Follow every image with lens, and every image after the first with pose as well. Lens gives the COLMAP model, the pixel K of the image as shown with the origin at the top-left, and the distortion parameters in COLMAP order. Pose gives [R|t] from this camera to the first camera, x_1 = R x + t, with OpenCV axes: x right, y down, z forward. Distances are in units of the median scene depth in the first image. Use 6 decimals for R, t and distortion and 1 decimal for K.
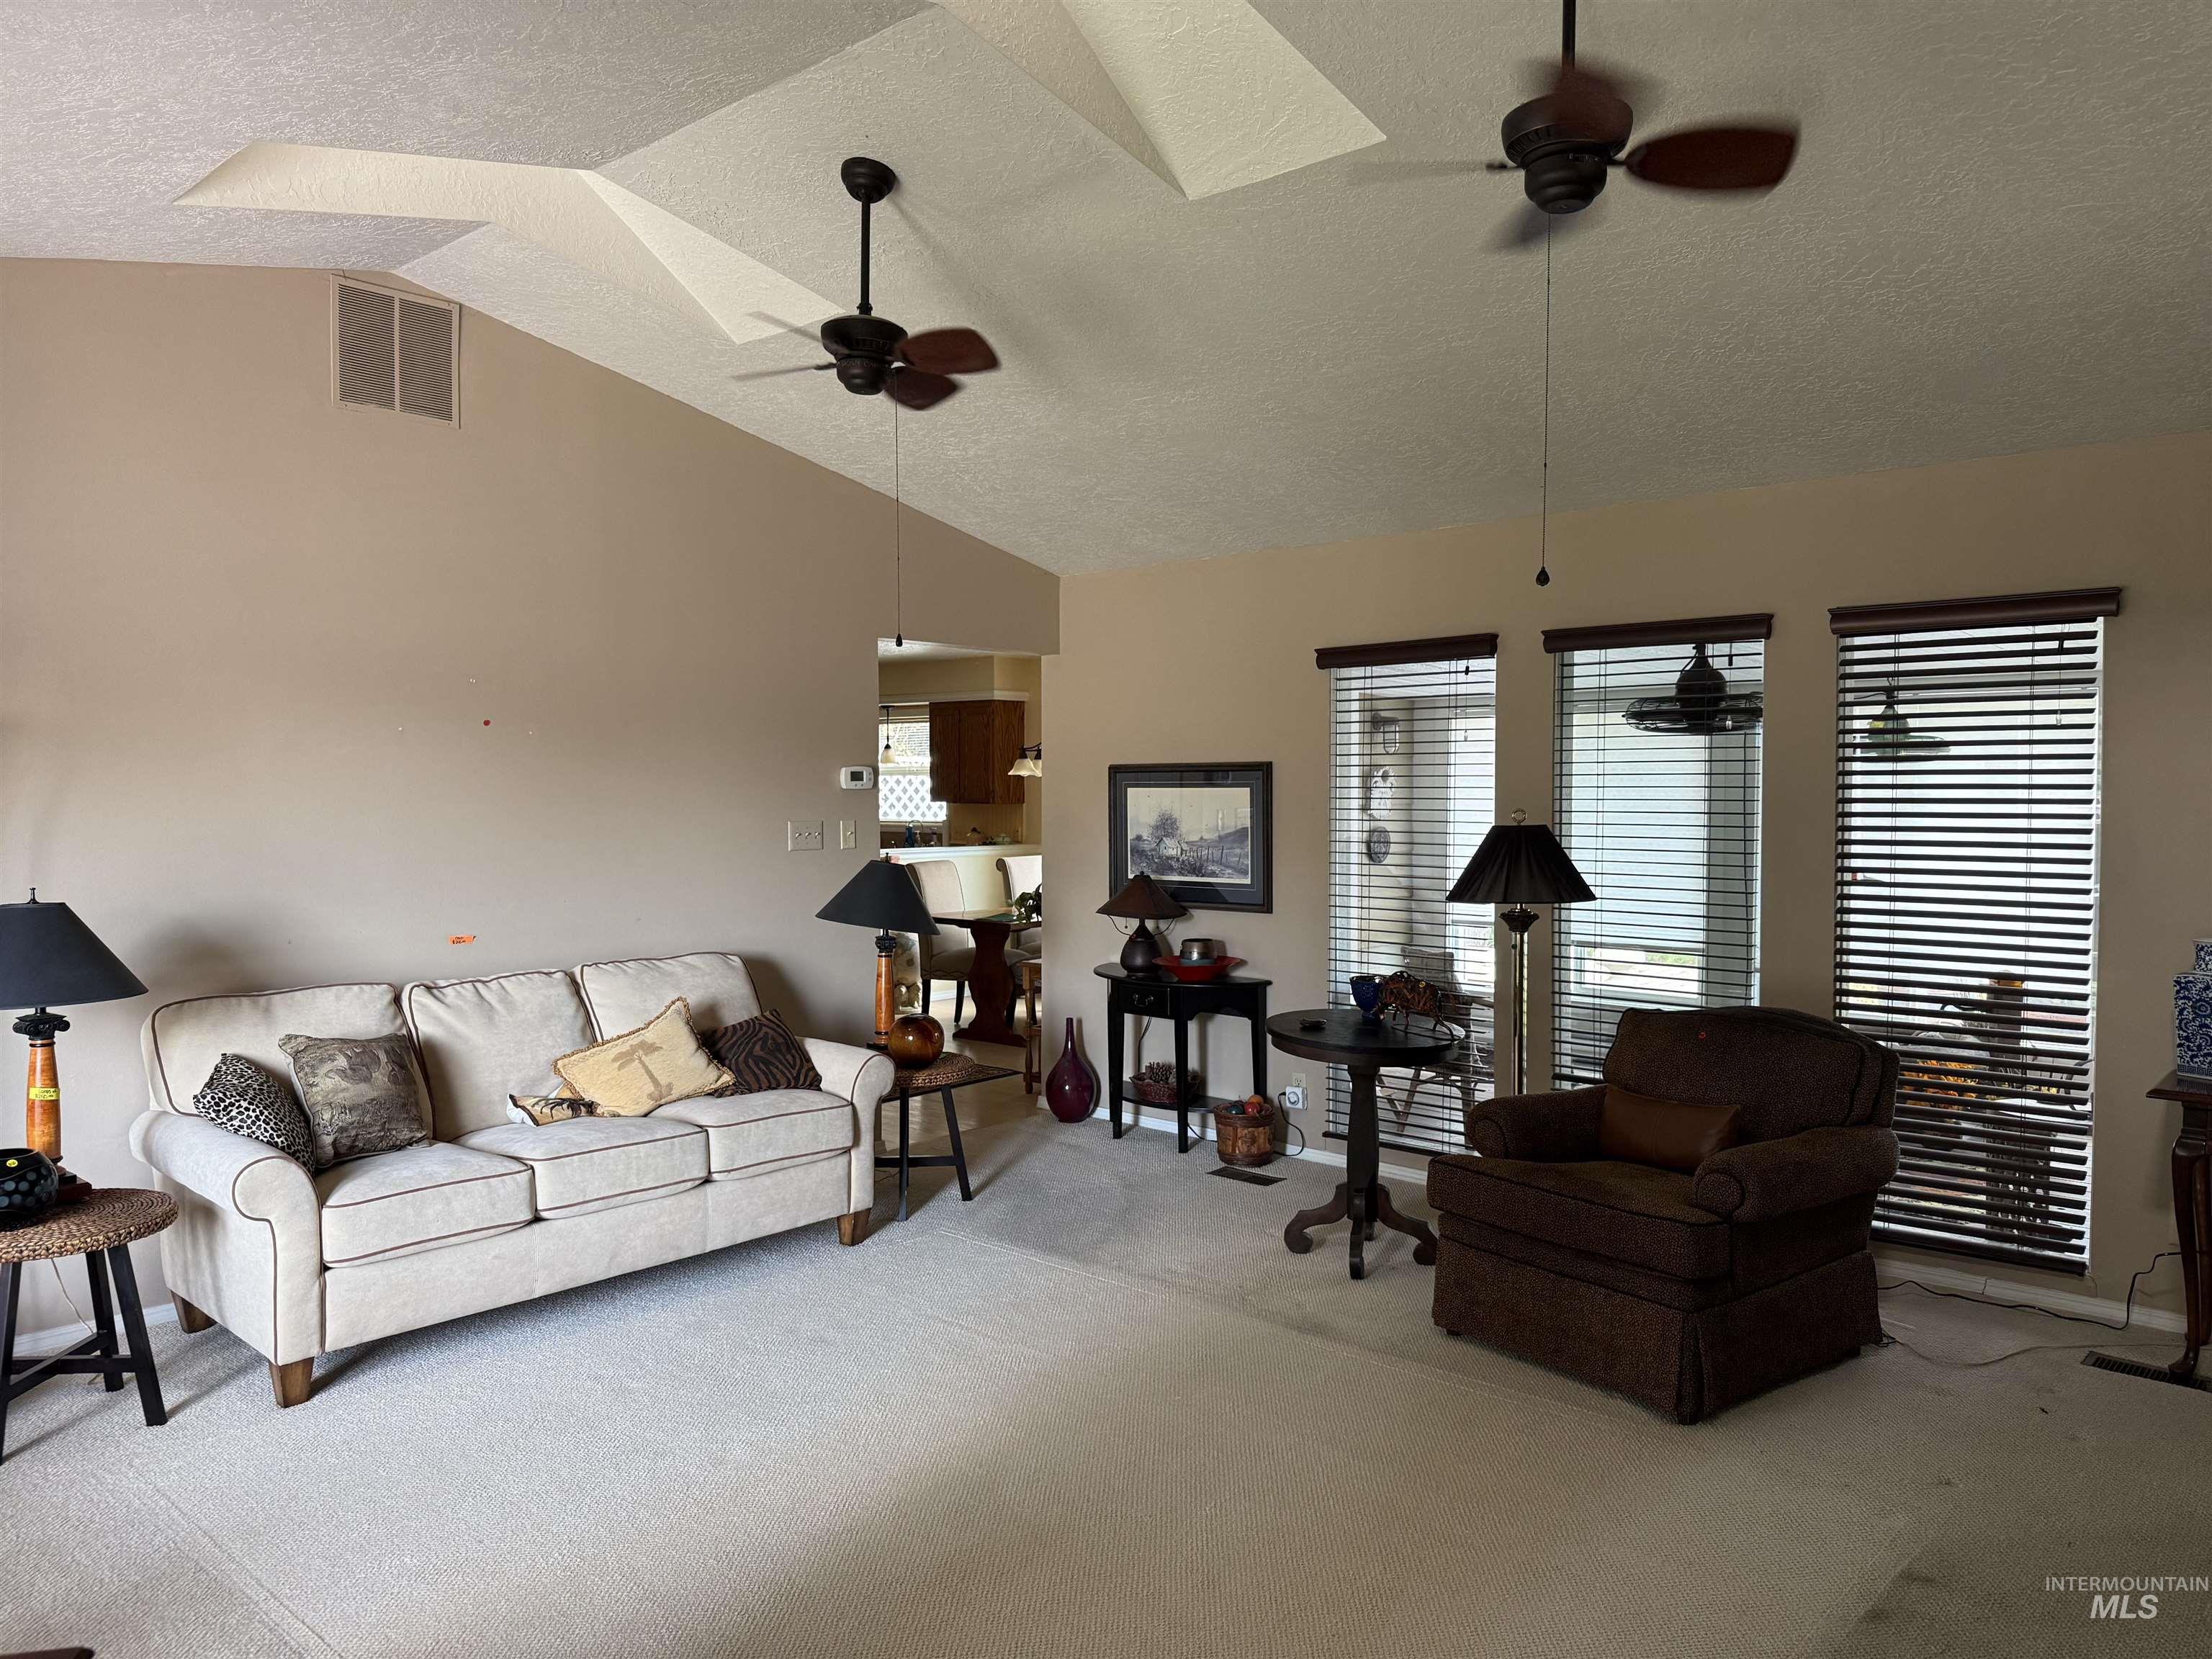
lens RADIAL K [[1543.7, 0, 1101.4], [0, 1543.7, 835.9], [0, 0, 1]] dist [0.080441, -0.105265]
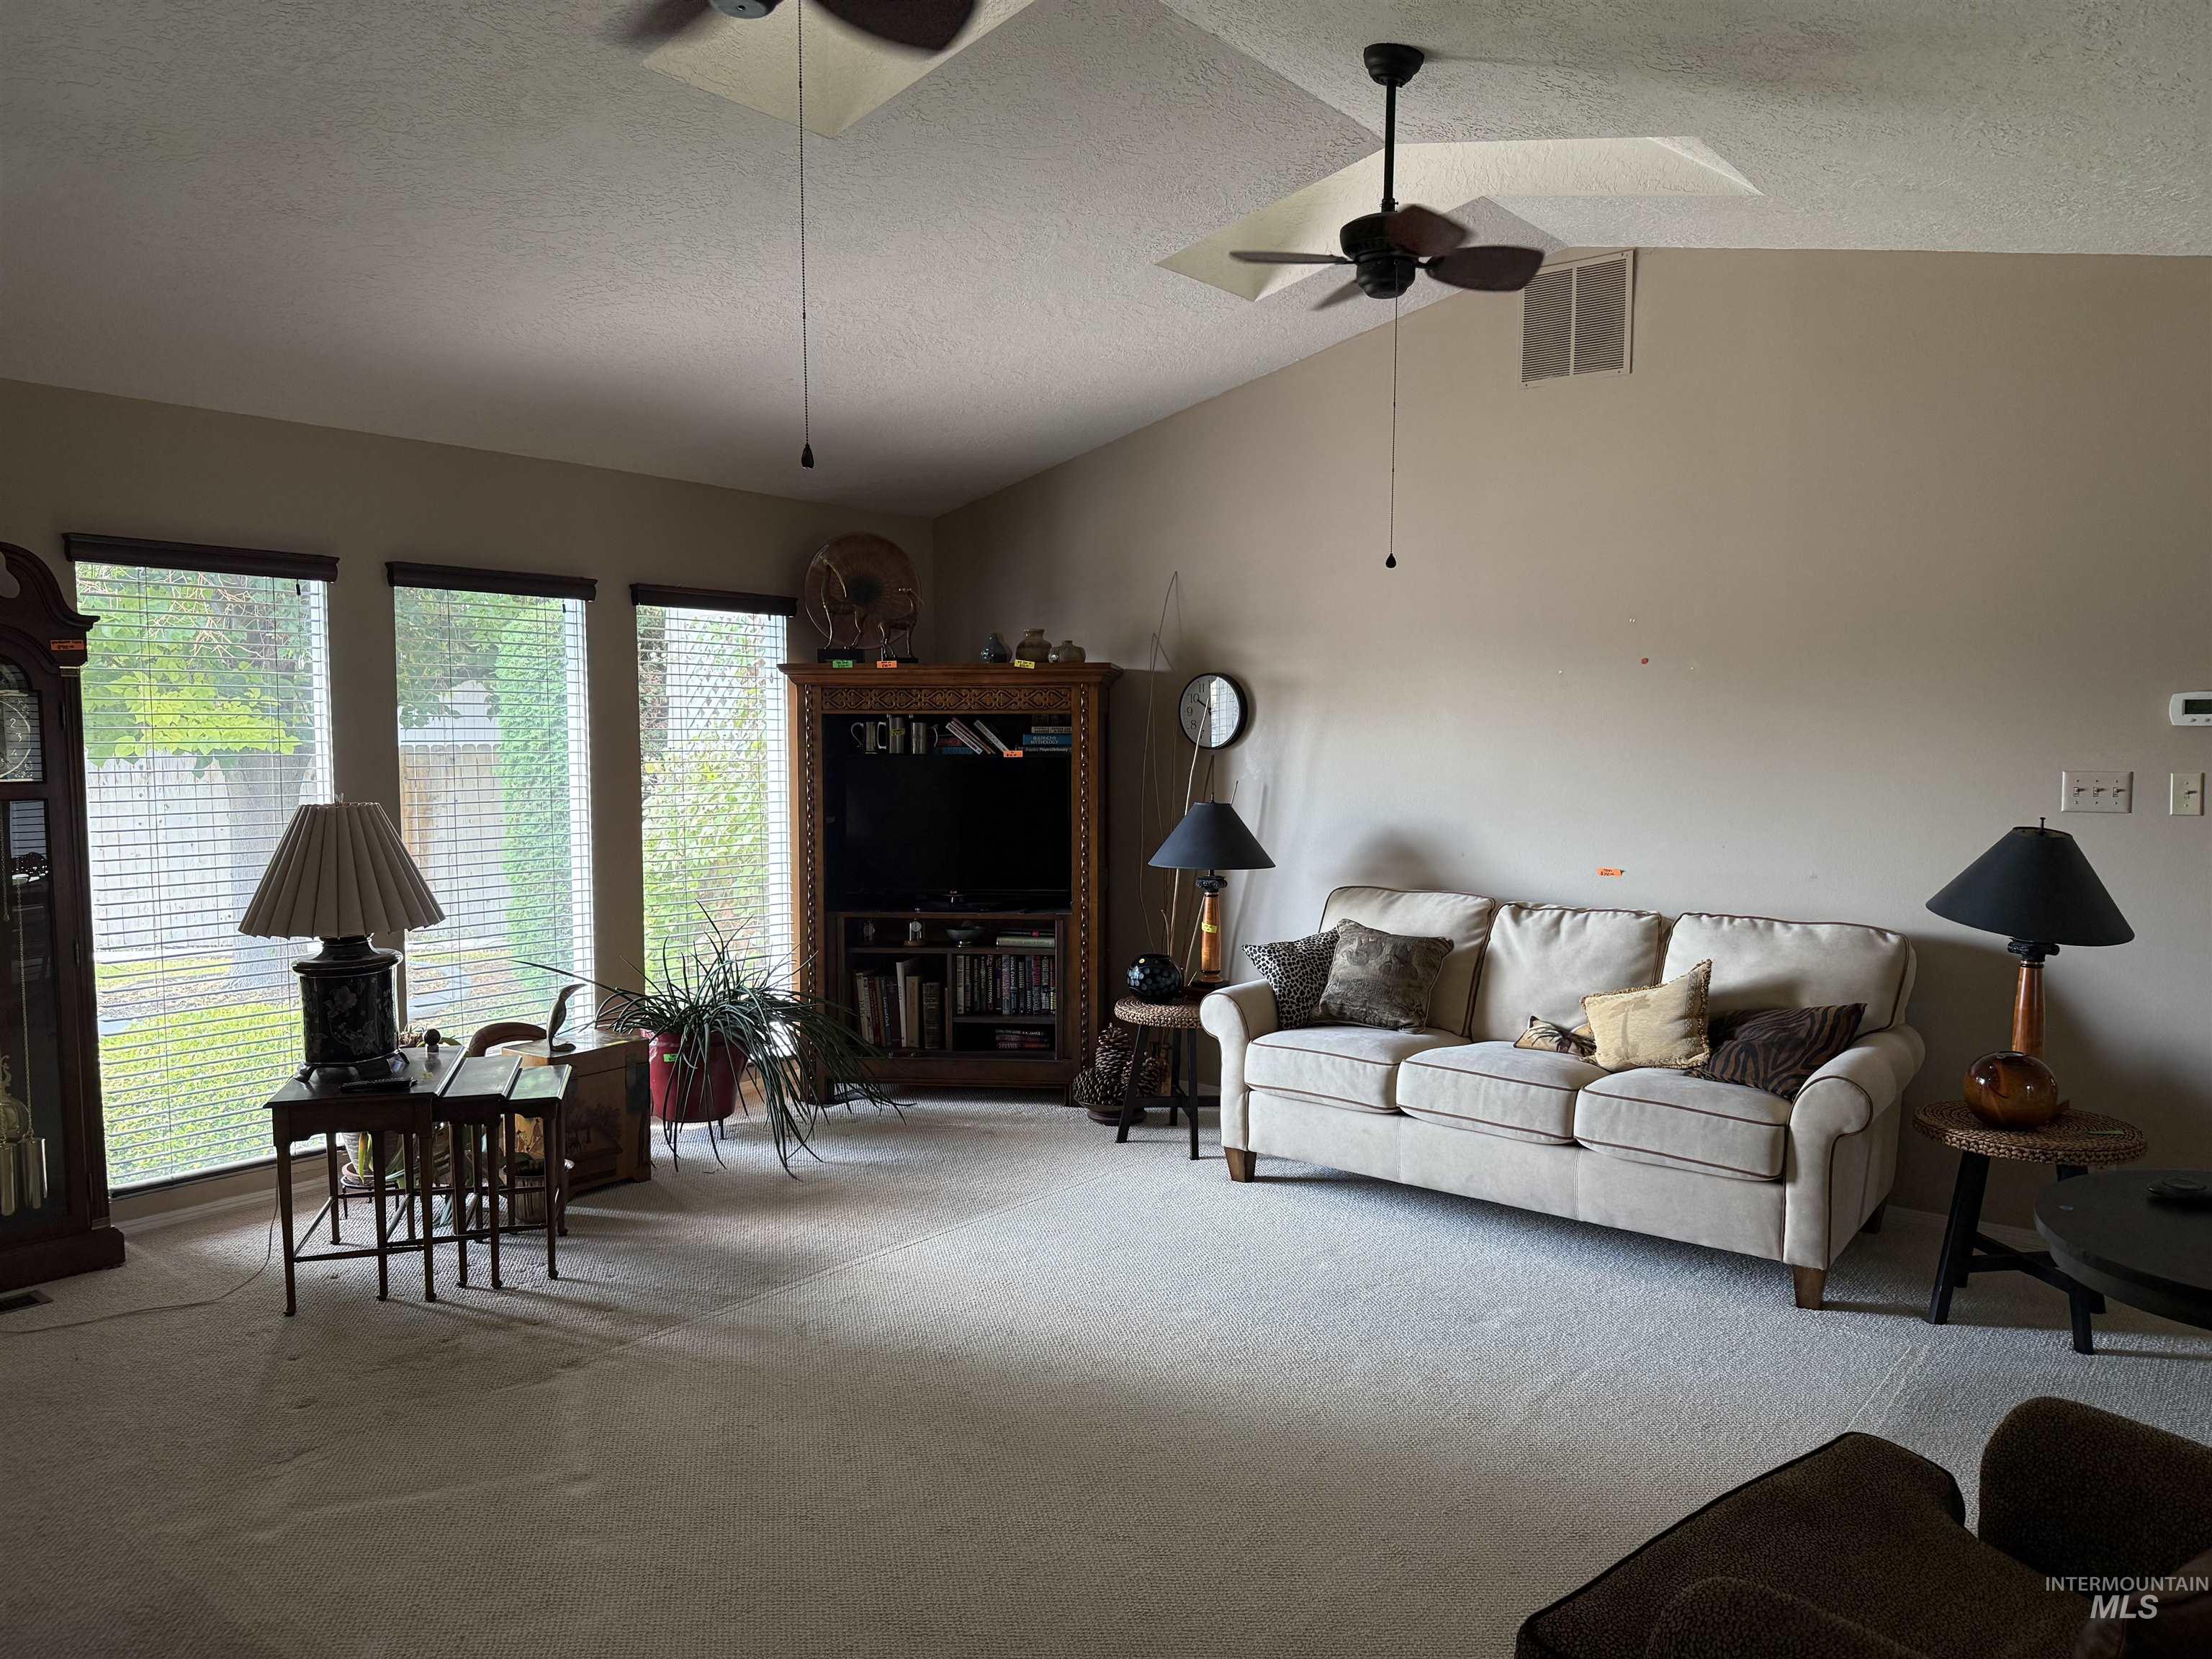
lens RADIAL K [[1543.7, 0, 1097.6], [0, 1543.7, 830.1], [0, 0, 1]] dist [0.080441, -0.105265]
pose [[0.050668, 0.064594, -0.996624, 0.626837], [-0.032804, 0.997475, 0.062981, -0.016173], [0.998177, 0.029503, 0.052659, 0.628280]]
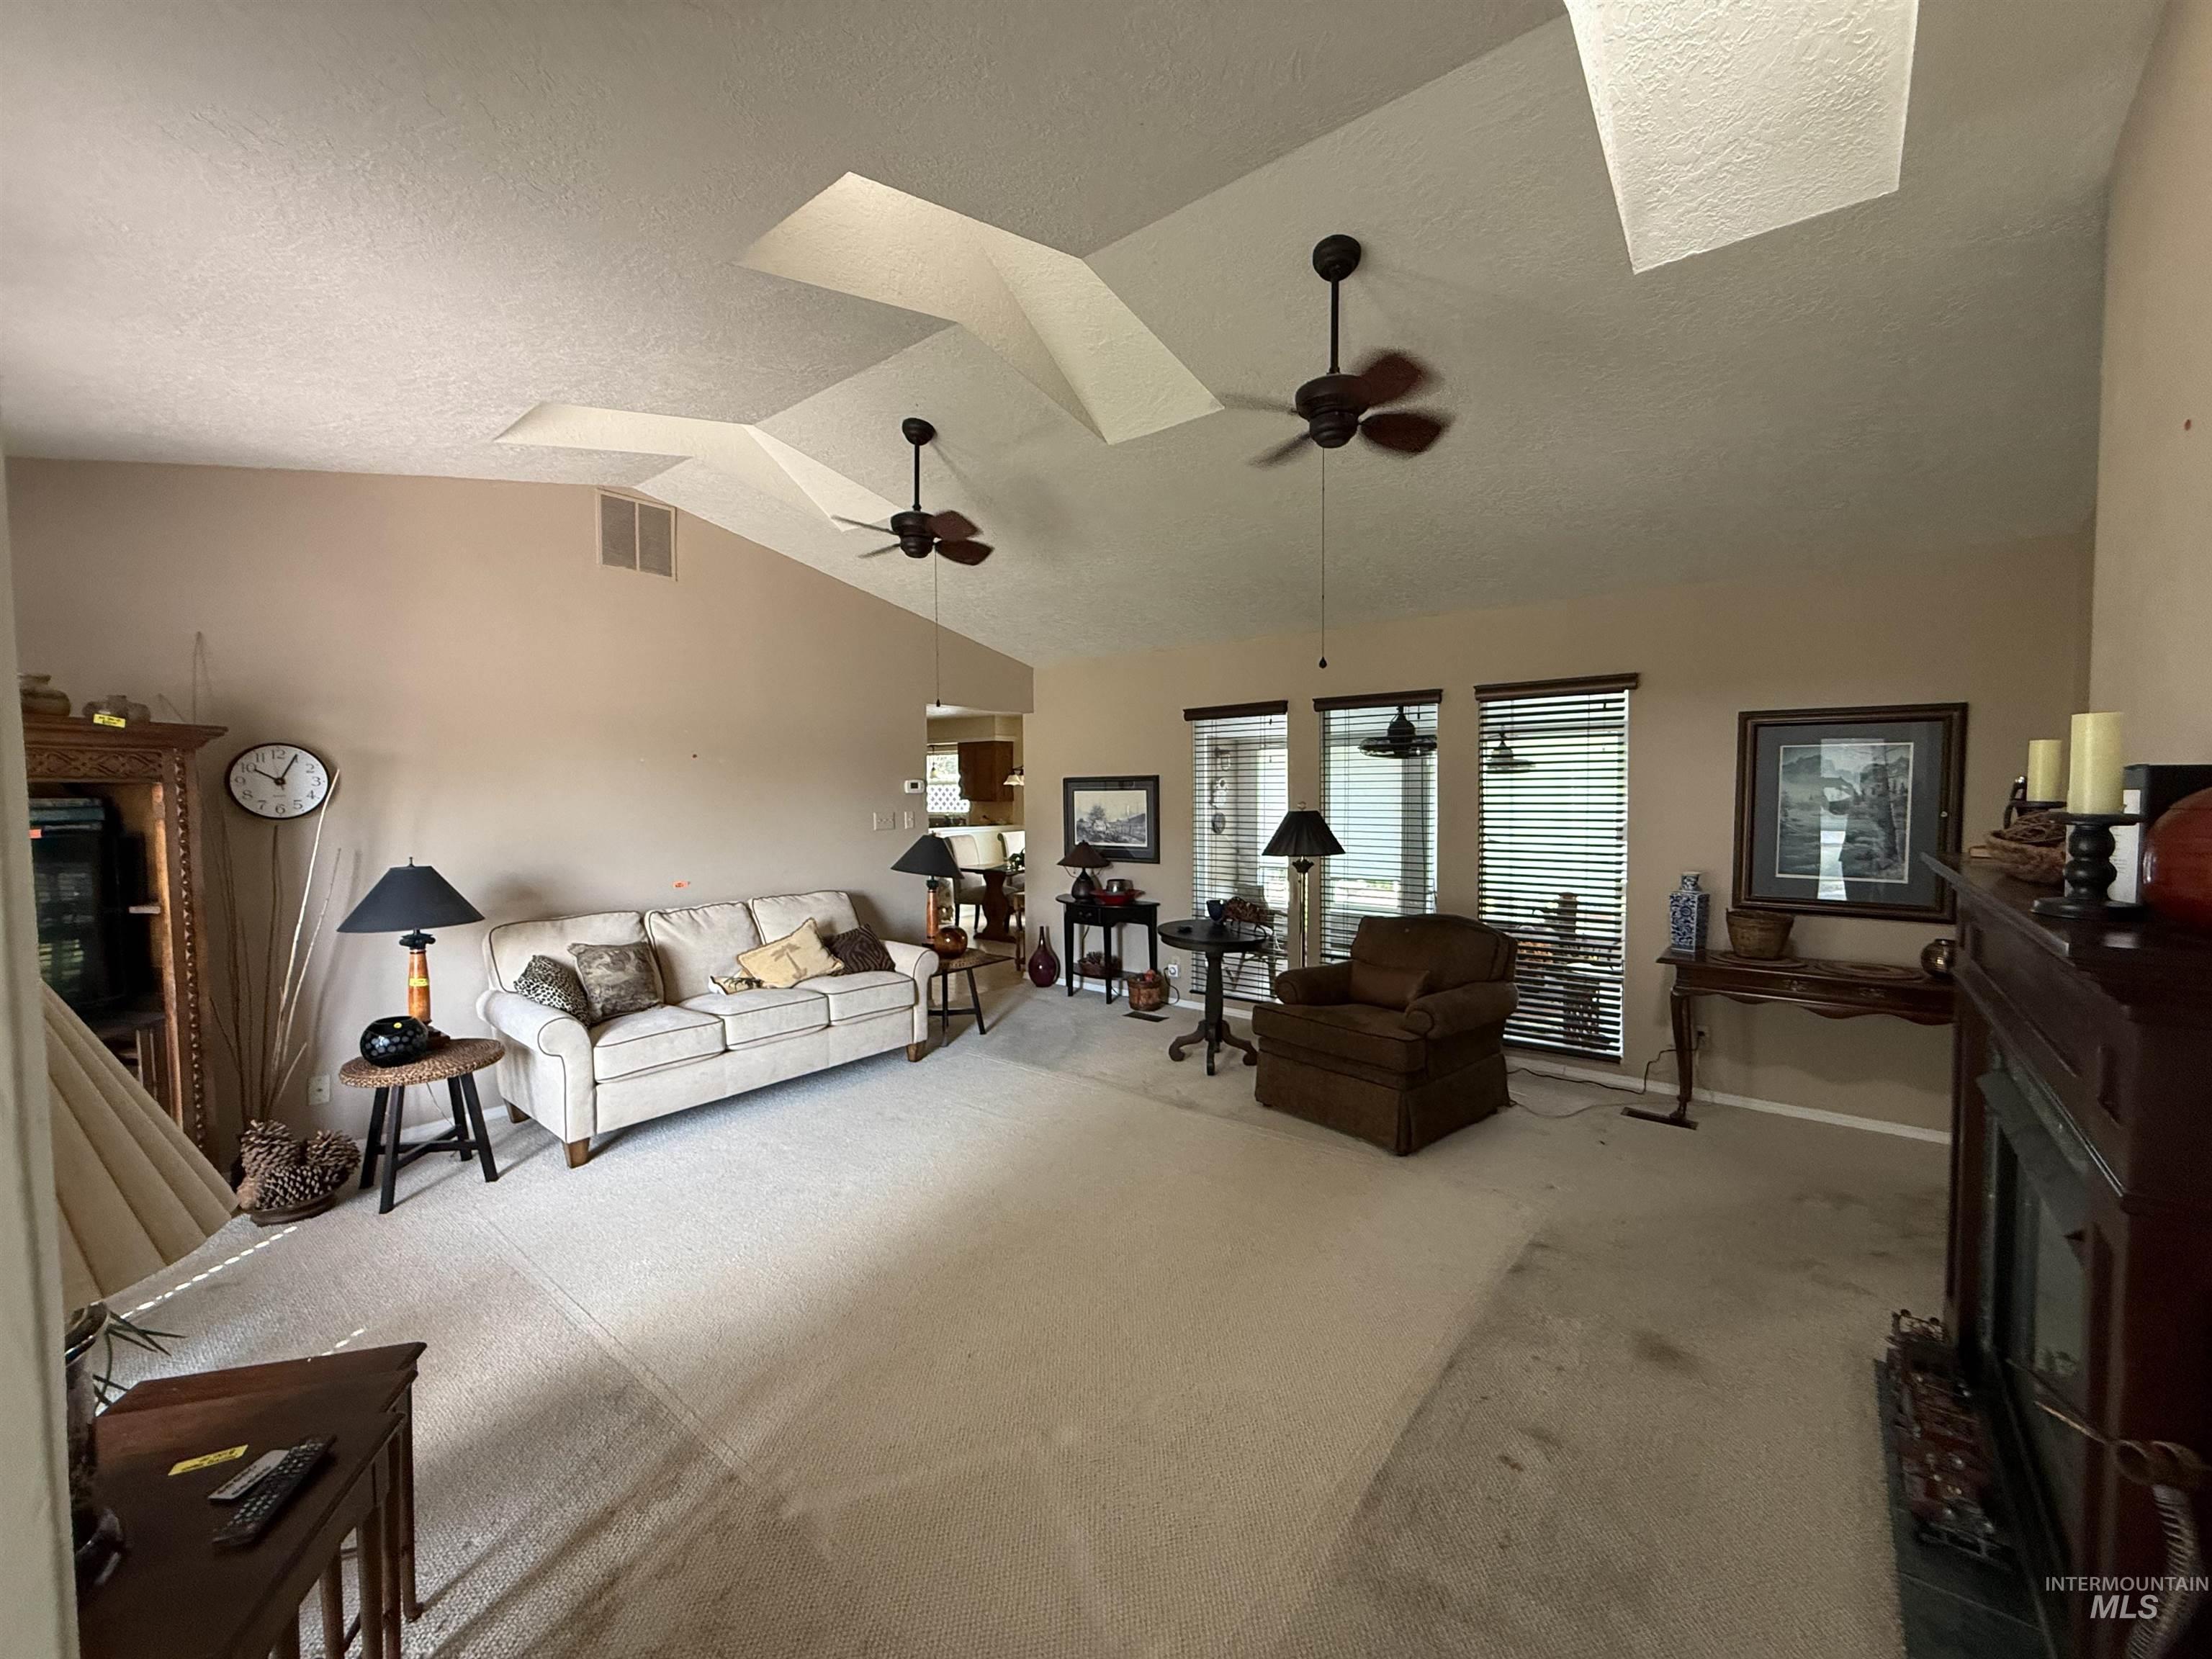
lens RADIAL K [[881.9, 0, 1096.8], [0, 881.9, 826.3], [0, 0, 1]] dist [0.001650, -0.000684]
pose [[0.998992, -0.009724, 0.043824, -0.002107], [0.009389, 0.999925, 0.007860, 0.000079], [-0.043897, -0.007441, 0.999008, 0.030562]]
